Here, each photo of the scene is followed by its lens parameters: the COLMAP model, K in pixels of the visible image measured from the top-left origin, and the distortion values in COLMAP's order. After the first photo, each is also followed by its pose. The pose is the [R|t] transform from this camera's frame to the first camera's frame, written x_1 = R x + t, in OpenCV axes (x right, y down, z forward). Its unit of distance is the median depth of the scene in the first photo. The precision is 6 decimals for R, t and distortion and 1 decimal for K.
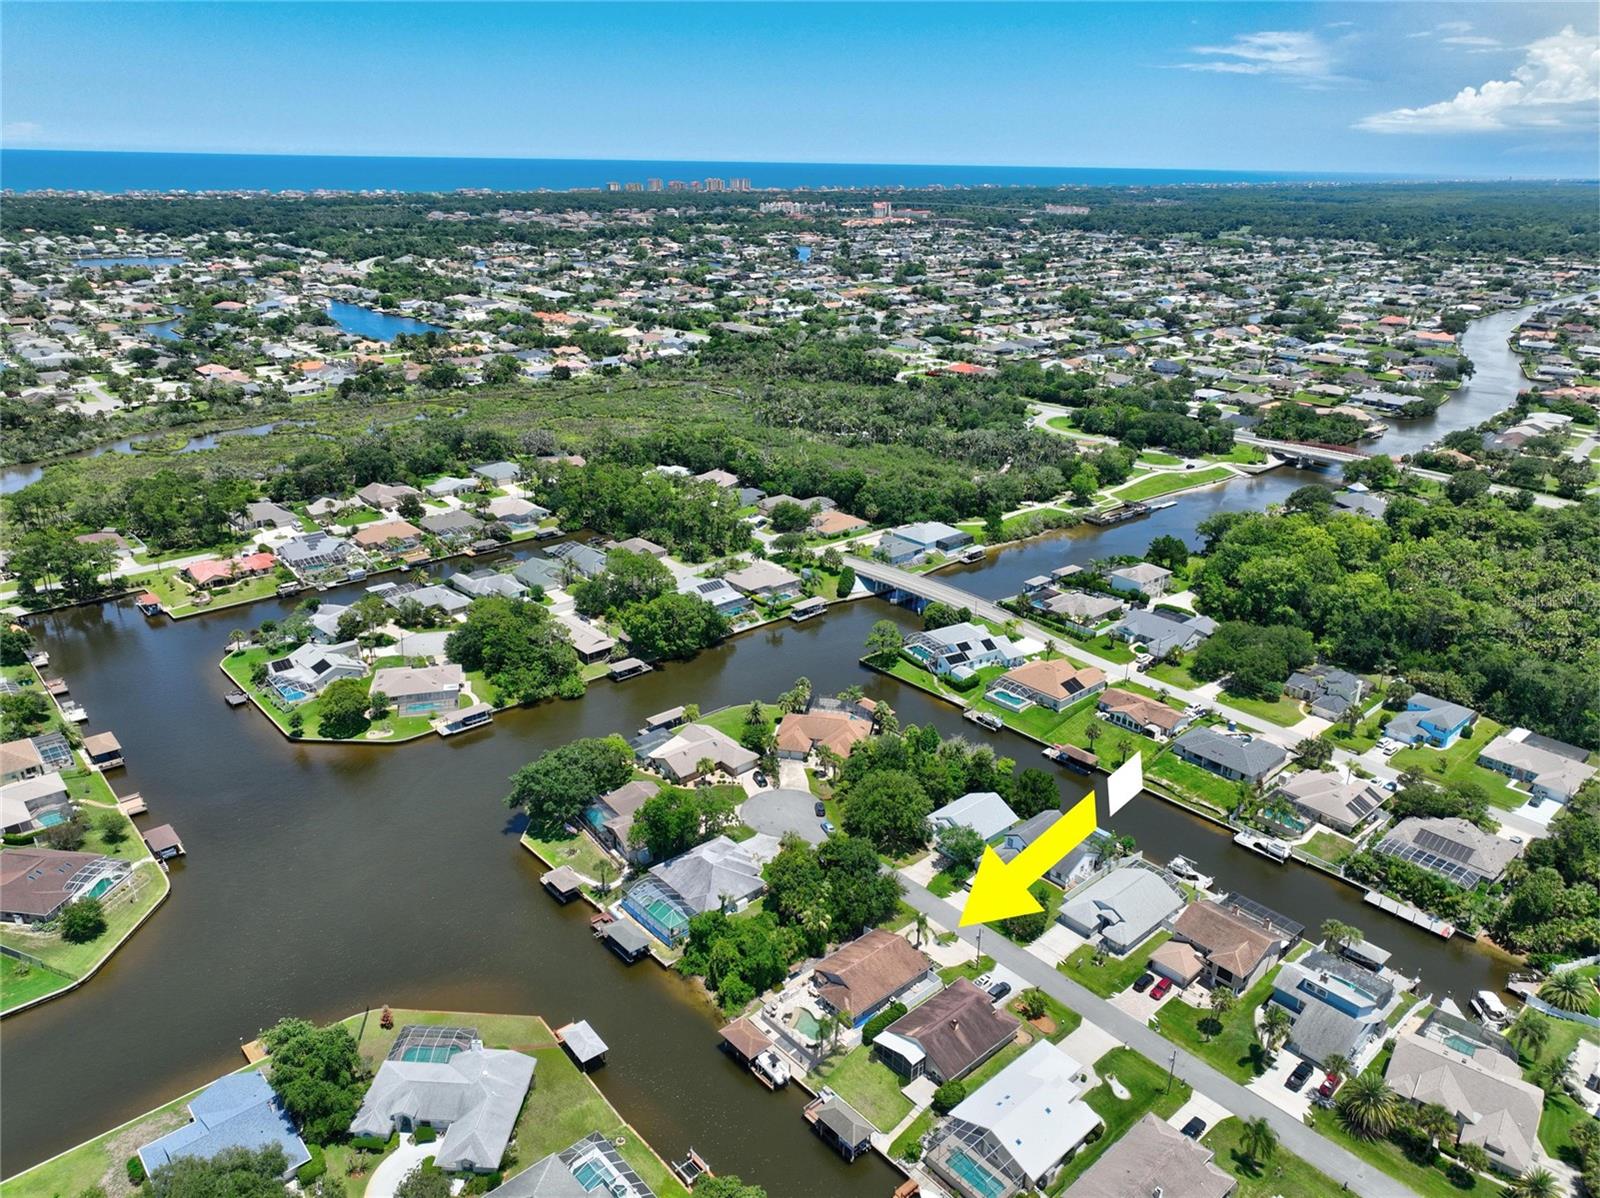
lens RADIAL K [[1125.2, 0, 800.3], [0, 1125.2, 601.8], [0, 0, 1]] dist [0.000185, 0.016249]
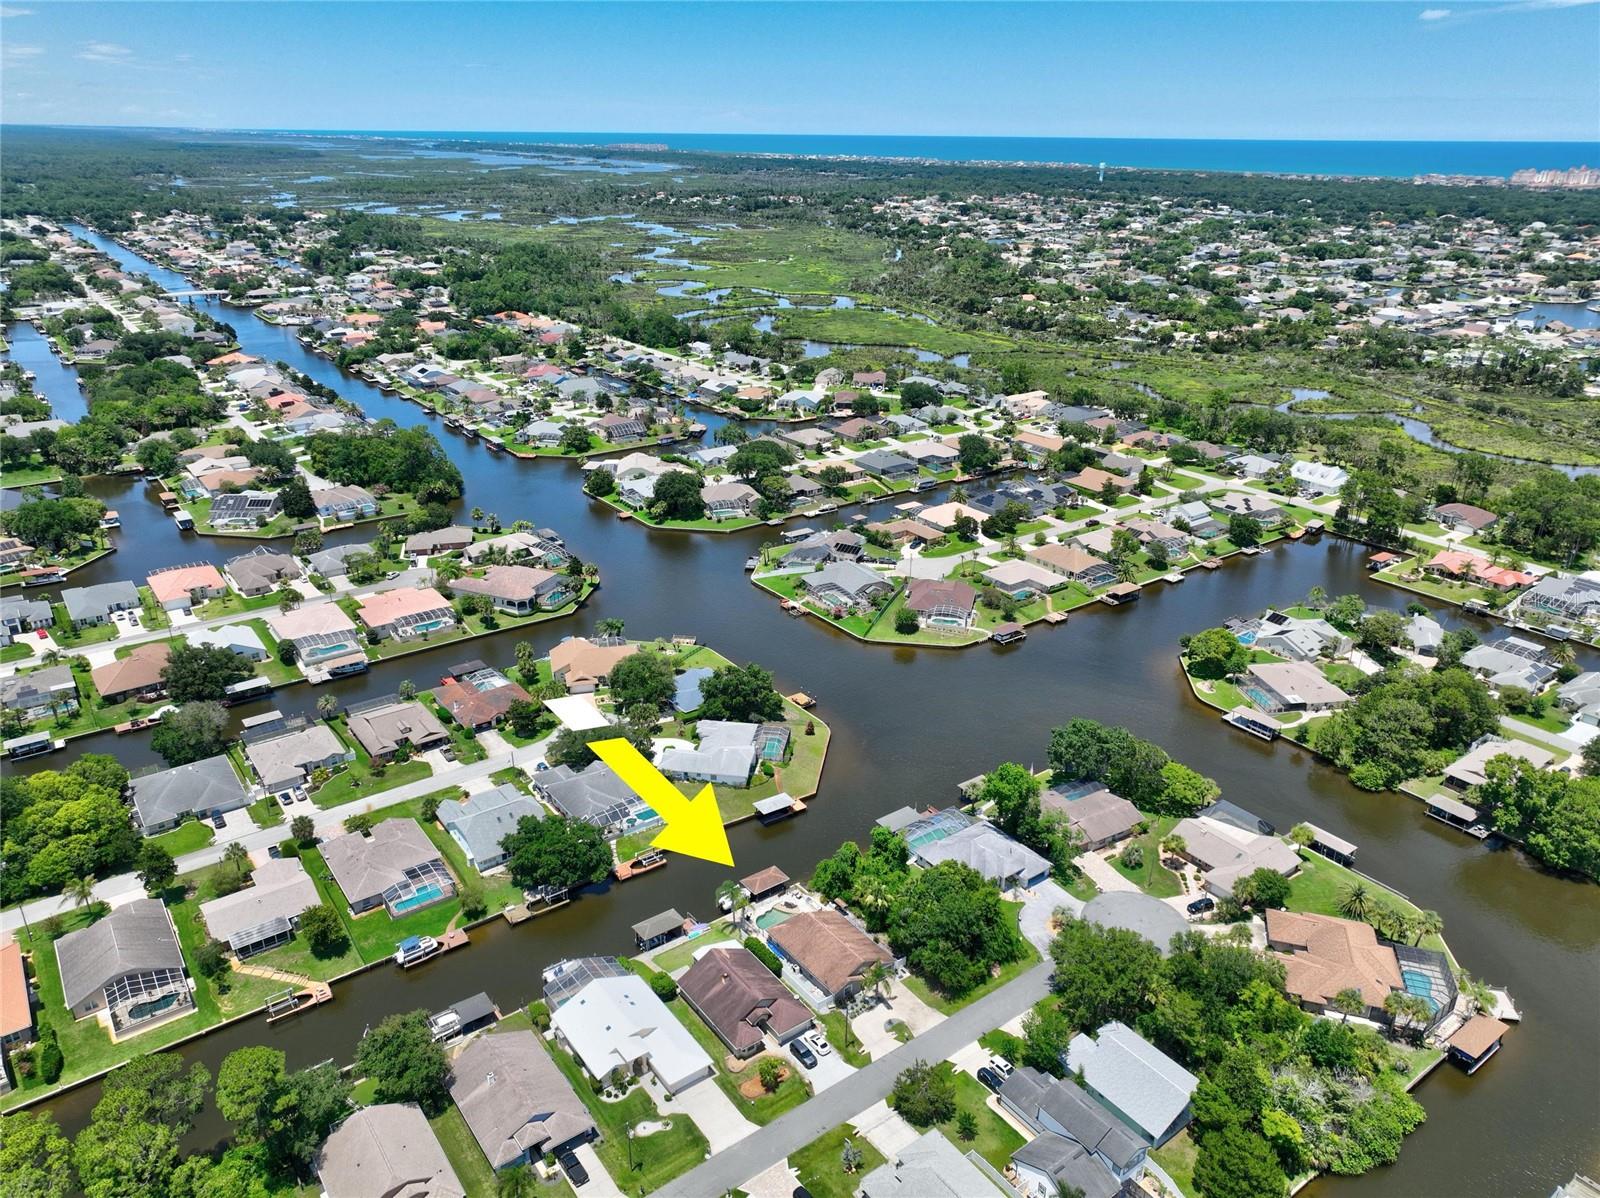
lens RADIAL K [[1125.2, 0, 800.3], [0, 1125.2, 601.8], [0, 0, 1]] dist [0.000185, 0.016249]
pose [[-0.090740, 0.373508, -0.923178, 0.515512], [-0.378419, 0.844538, 0.378886, -0.175838], [0.921176, 0.383729, 0.064709, 0.475268]]
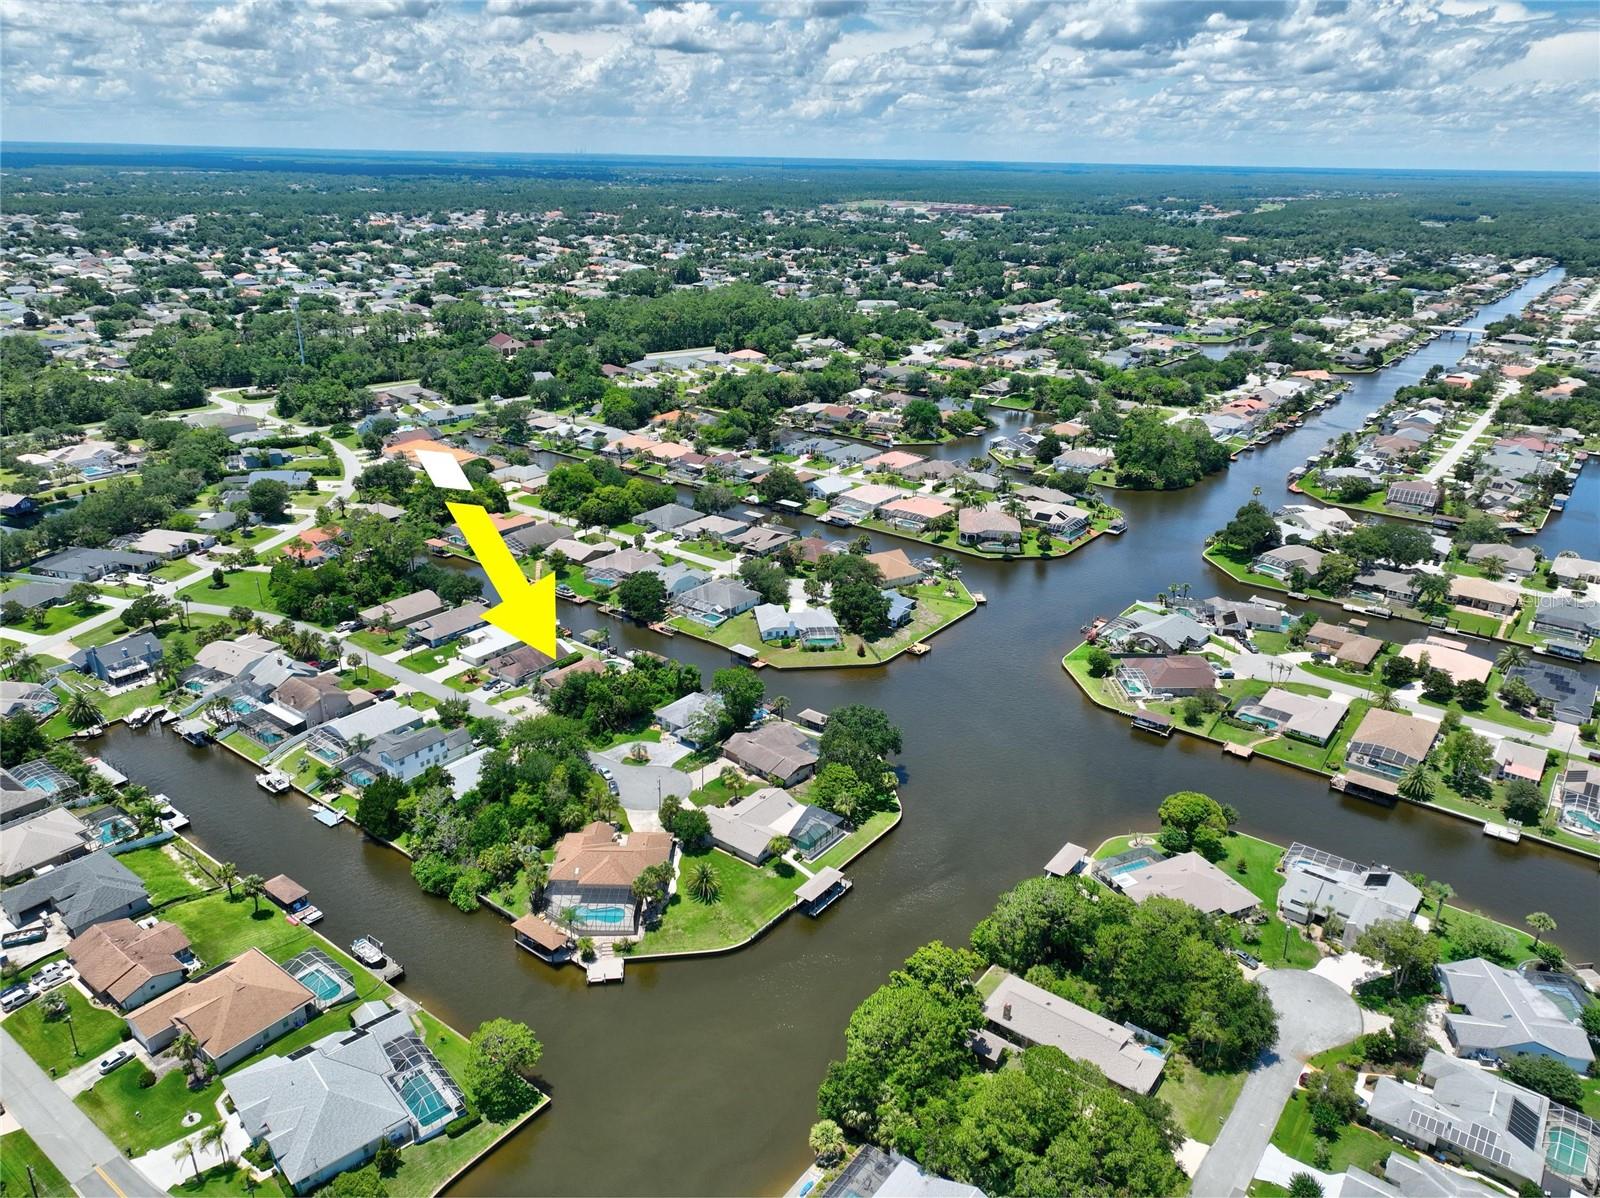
lens RADIAL K [[1125.2, 0, 800.3], [0, 1125.2, 601.8], [0, 0, 1]] dist [0.000185, 0.016249]
pose [[-0.981268, 0.041642, -0.188093, 0.027599], [-0.099432, 0.726782, 0.679633, -0.488389], [0.165004, 0.685605, -0.709027, 1.235085]]
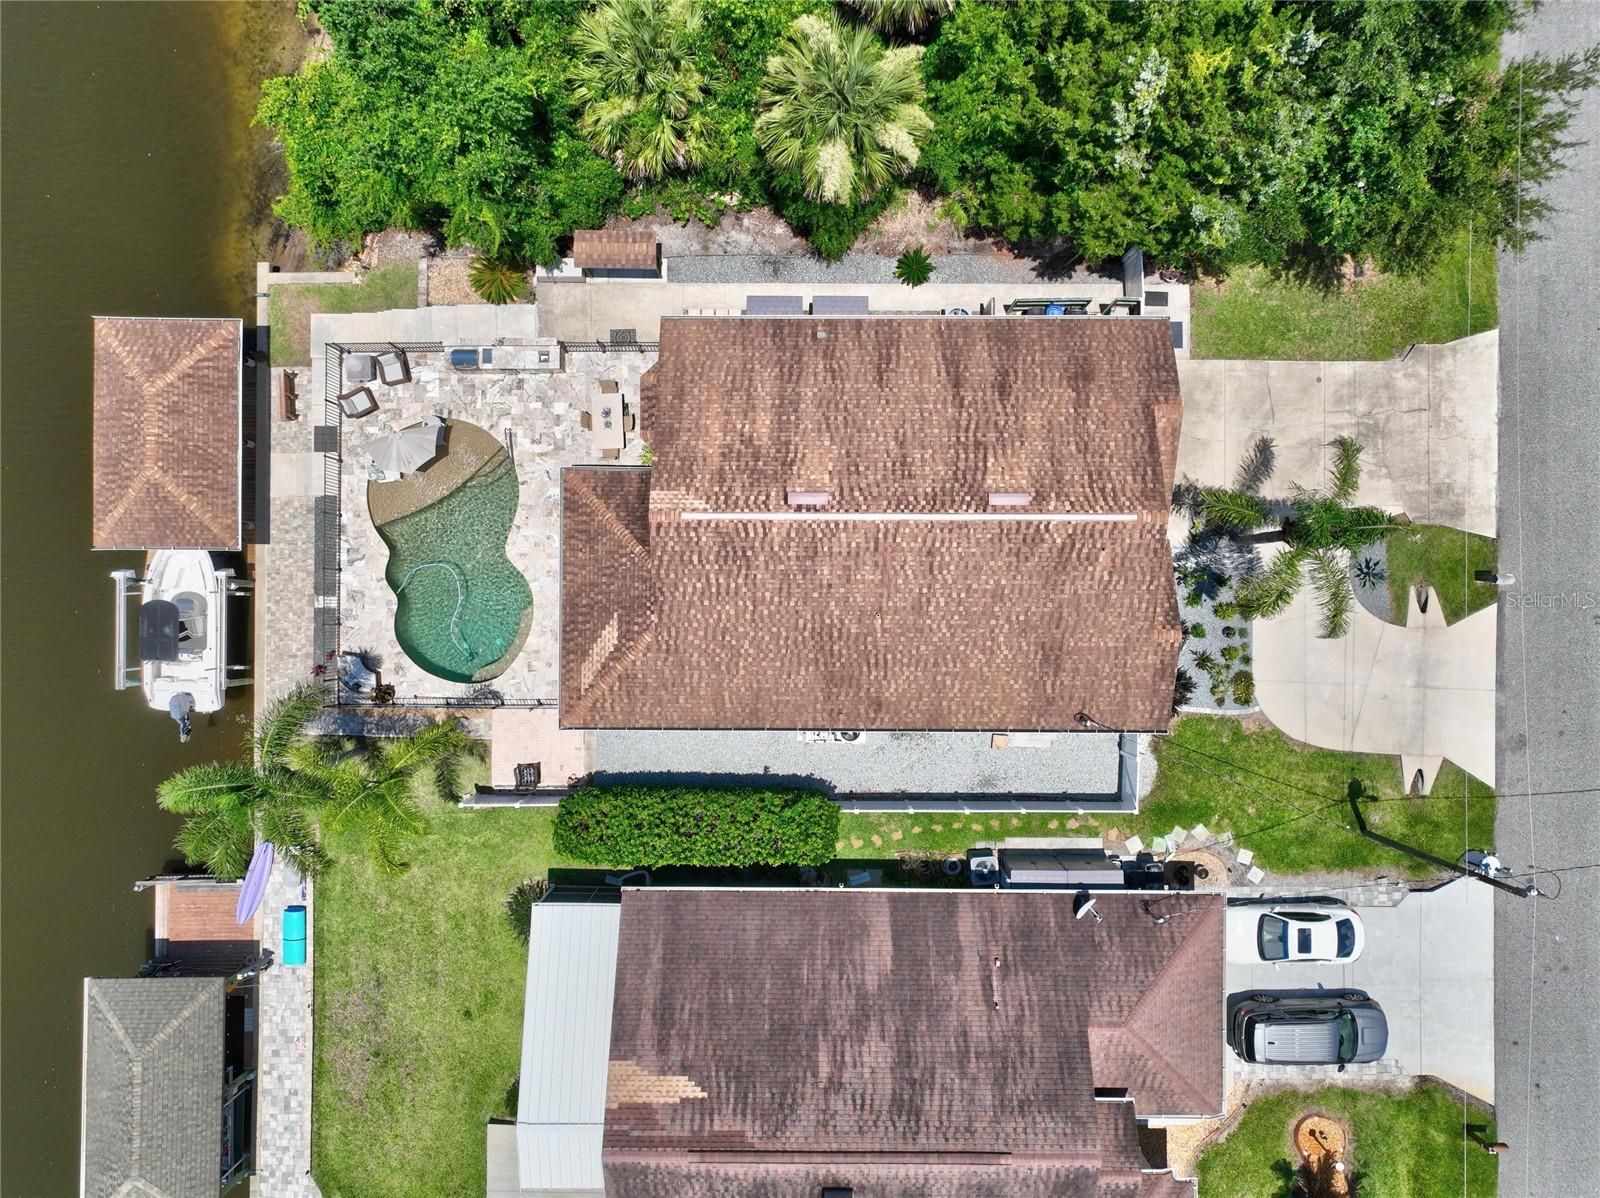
lens RADIAL K [[1125.2, 0, 800.3], [0, 1125.2, 601.8], [0, 0, 1]] dist [0.000185, 0.016249]
pose [[0.741212, 0.670859, -0.023538, 0.037727], [-0.233464, 0.290506, 0.927955, 0.095337], [0.629365, -0.682316, 0.371948, 0.546272]]
